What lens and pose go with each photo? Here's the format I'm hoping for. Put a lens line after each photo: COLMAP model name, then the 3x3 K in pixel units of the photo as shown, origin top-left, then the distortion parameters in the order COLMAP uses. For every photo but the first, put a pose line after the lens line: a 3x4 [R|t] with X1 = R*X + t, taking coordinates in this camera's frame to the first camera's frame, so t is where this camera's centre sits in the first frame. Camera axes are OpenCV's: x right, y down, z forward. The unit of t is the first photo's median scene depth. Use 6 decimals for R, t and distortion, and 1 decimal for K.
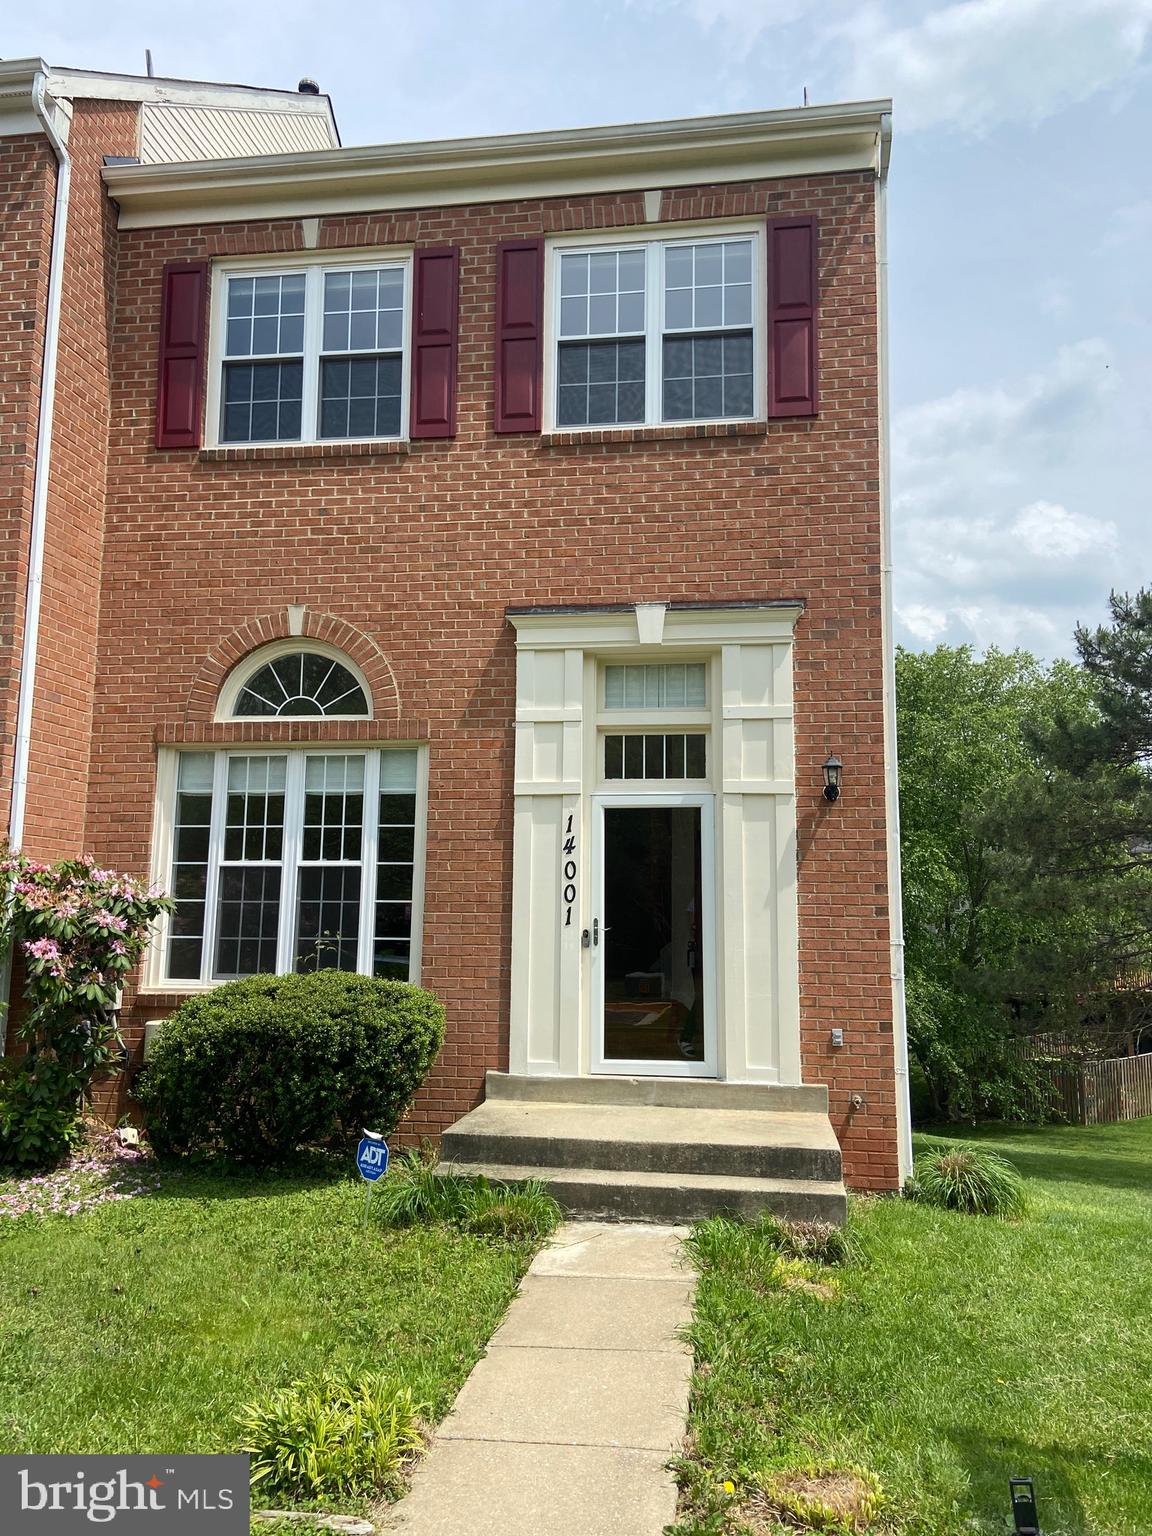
lens RADIAL K [[1170.0, 0, 577.5], [0, 1170.0, 768.5], [0, 0, 1]] dist [0.070644, -0.082912]
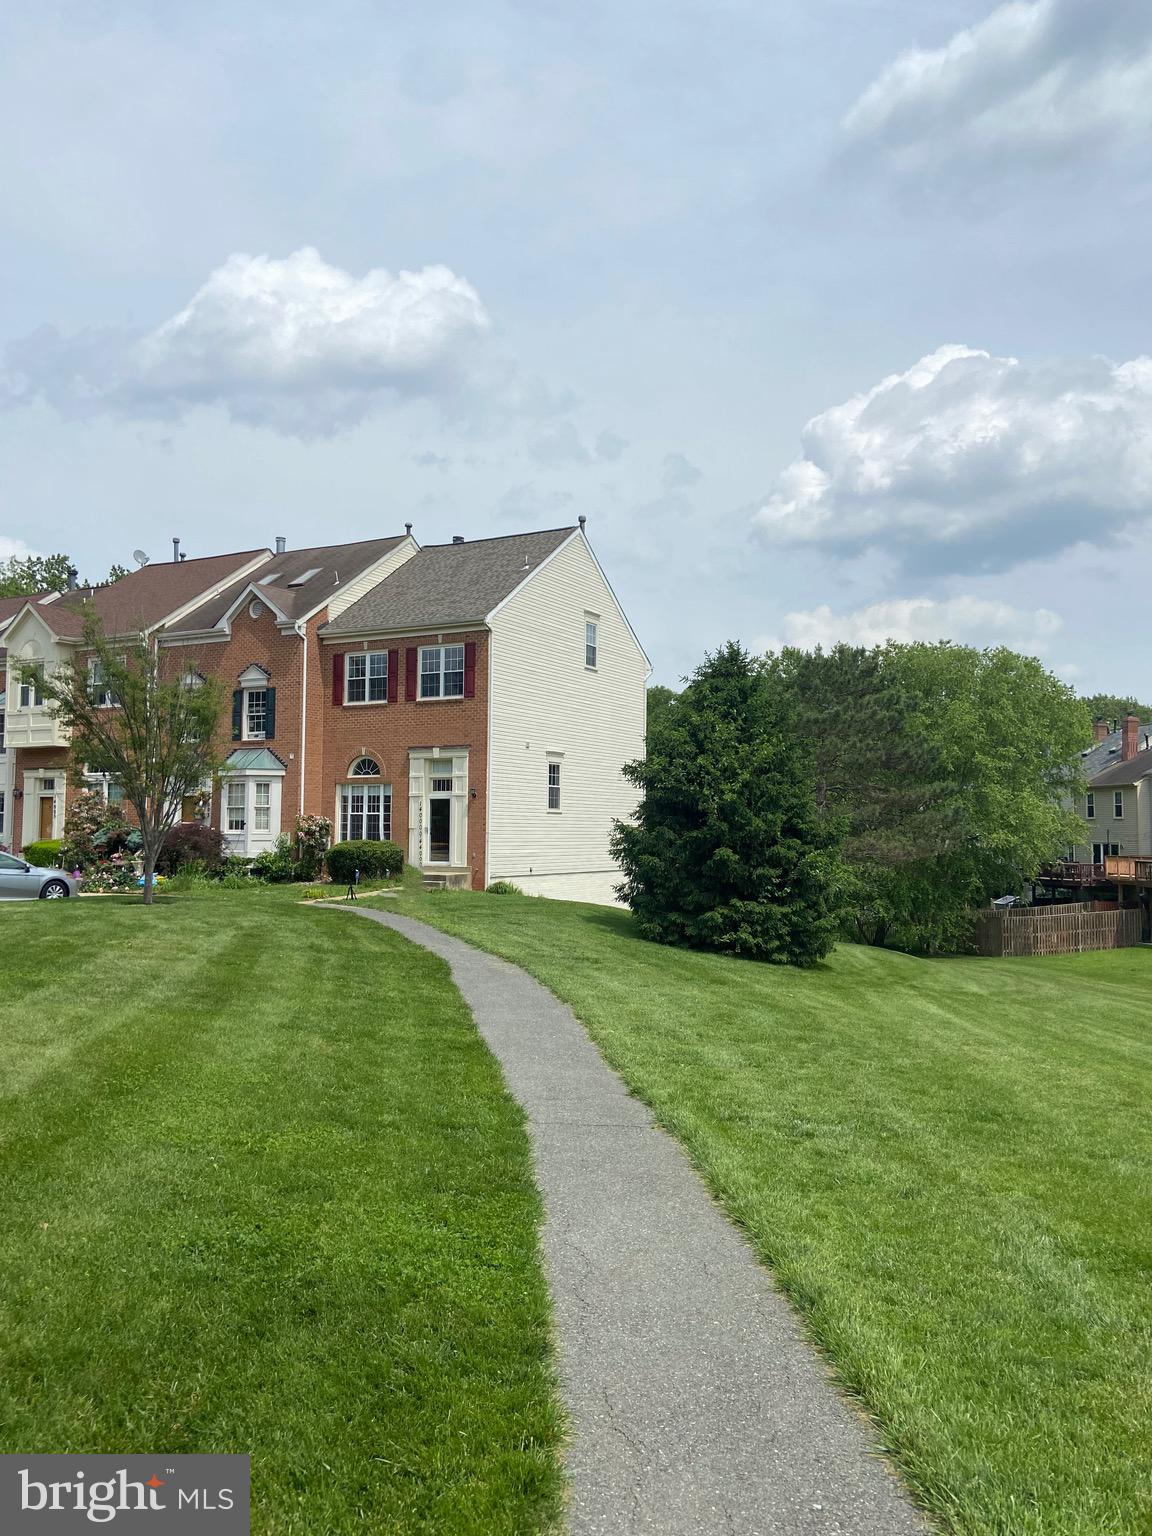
lens RADIAL K [[1170.0, 0, 579.2], [0, 1170.0, 764.2], [0, 0, 1]] dist [0.070644, -0.082912]
pose [[0.934527, -0.025062, -0.355008, 1.835397], [0.051426, 0.996558, 0.065020, -0.303450], [0.352156, -0.079020, 0.932600, -2.411630]]
